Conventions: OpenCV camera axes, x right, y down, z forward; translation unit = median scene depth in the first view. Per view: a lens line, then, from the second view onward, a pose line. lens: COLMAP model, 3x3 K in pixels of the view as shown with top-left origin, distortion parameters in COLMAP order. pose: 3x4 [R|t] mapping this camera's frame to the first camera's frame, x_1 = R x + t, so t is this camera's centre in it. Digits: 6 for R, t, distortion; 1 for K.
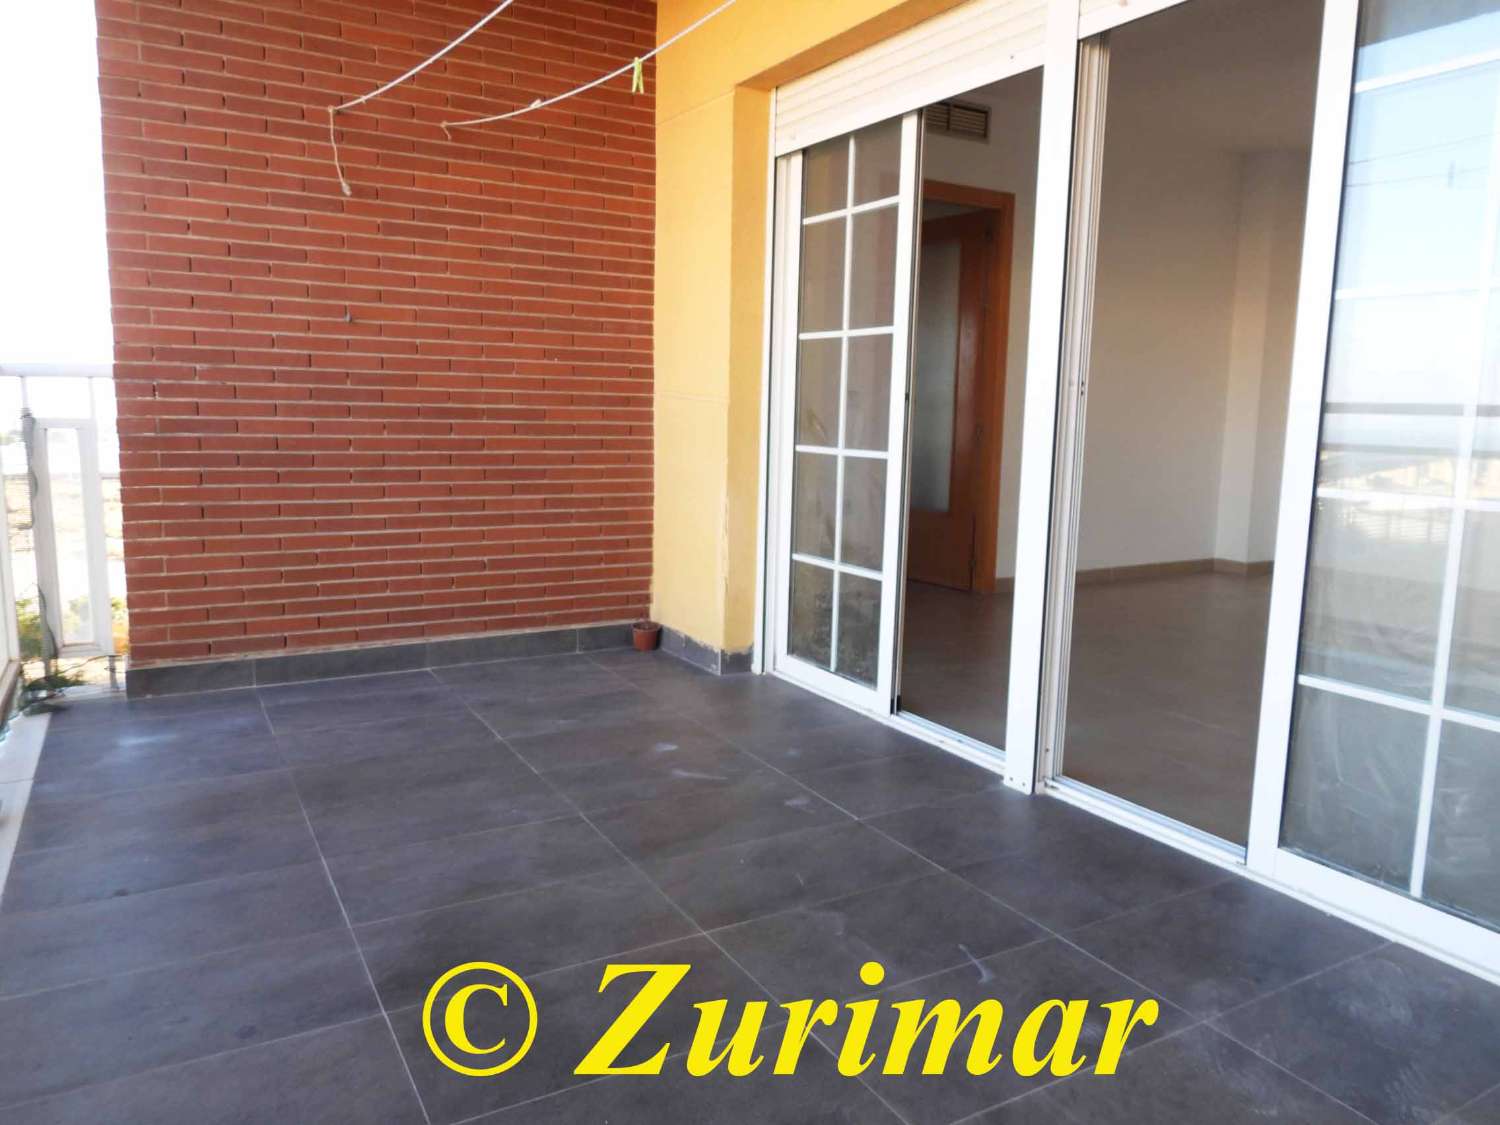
lens RADIAL K [[1067.0, 0, 751.0], [0, 1067.0, 561.8], [0, 0, 1]] dist [-0.021699, 0.000058]
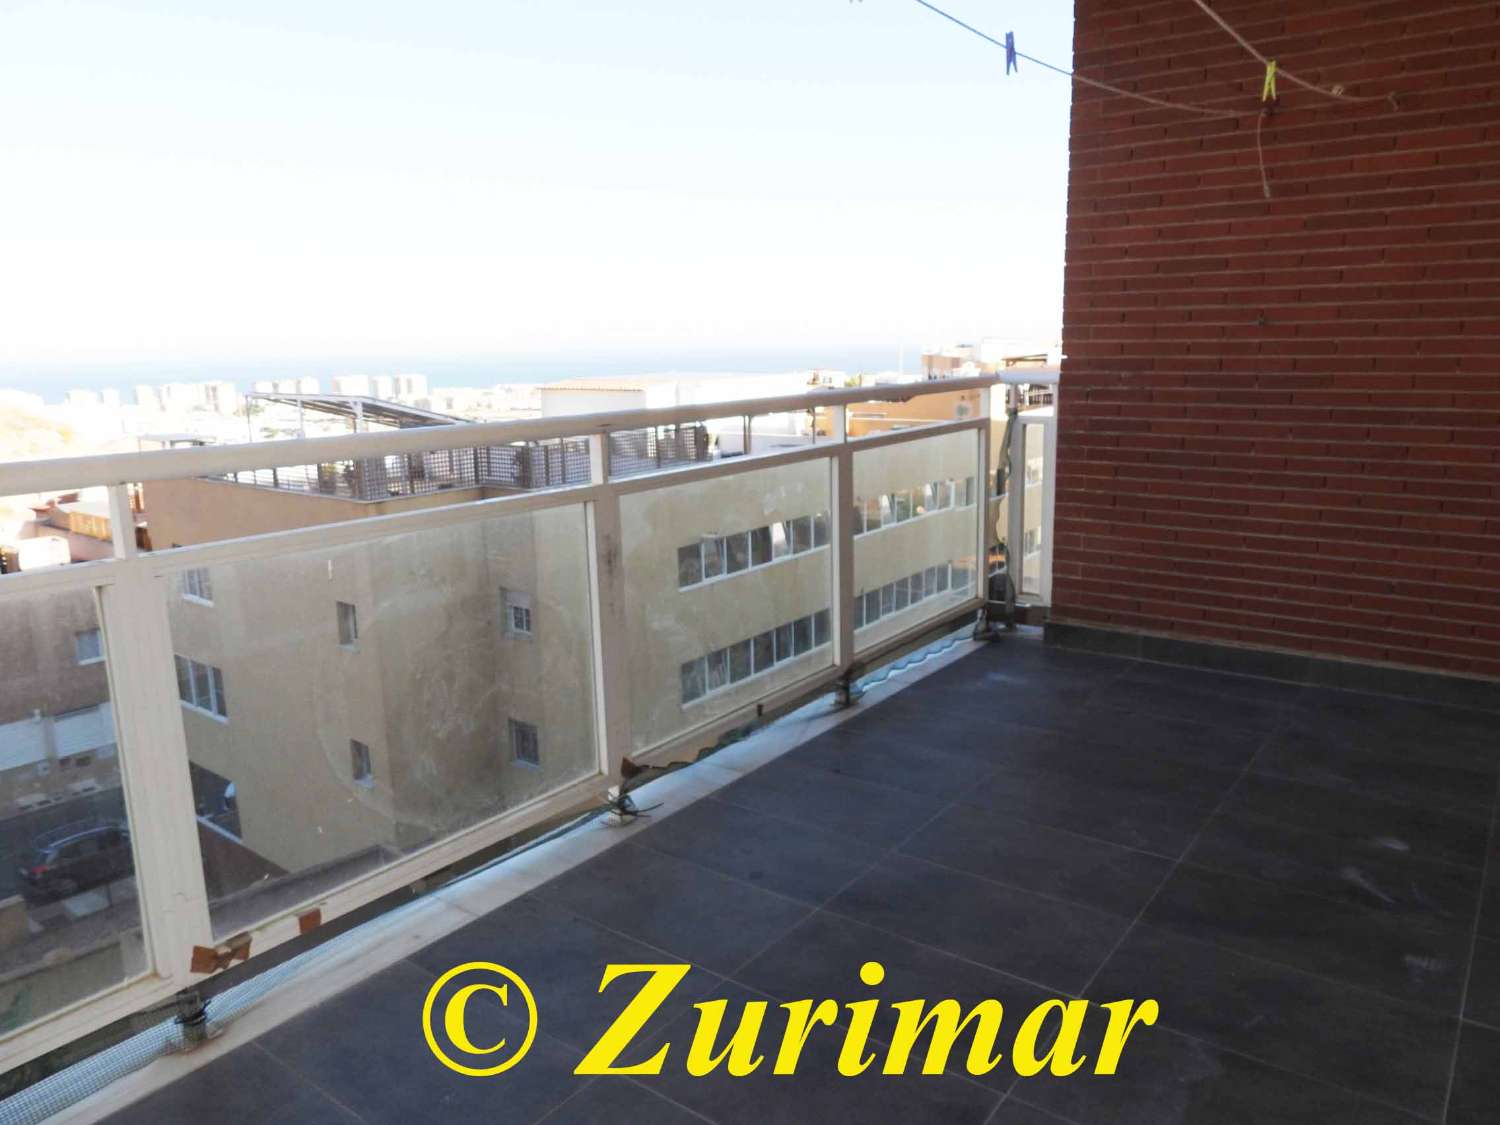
lens RADIAL K [[1067.0, 0, 750.9], [0, 1067.0, 562.3], [0, 0, 1]] dist [-0.021699, 0.000058]
pose [[0.394115, 0.153796, -0.906102, 0.377530], [-0.102533, 0.987102, 0.122947, -0.080637], [0.913324, 0.044450, 0.404801, 0.171568]]
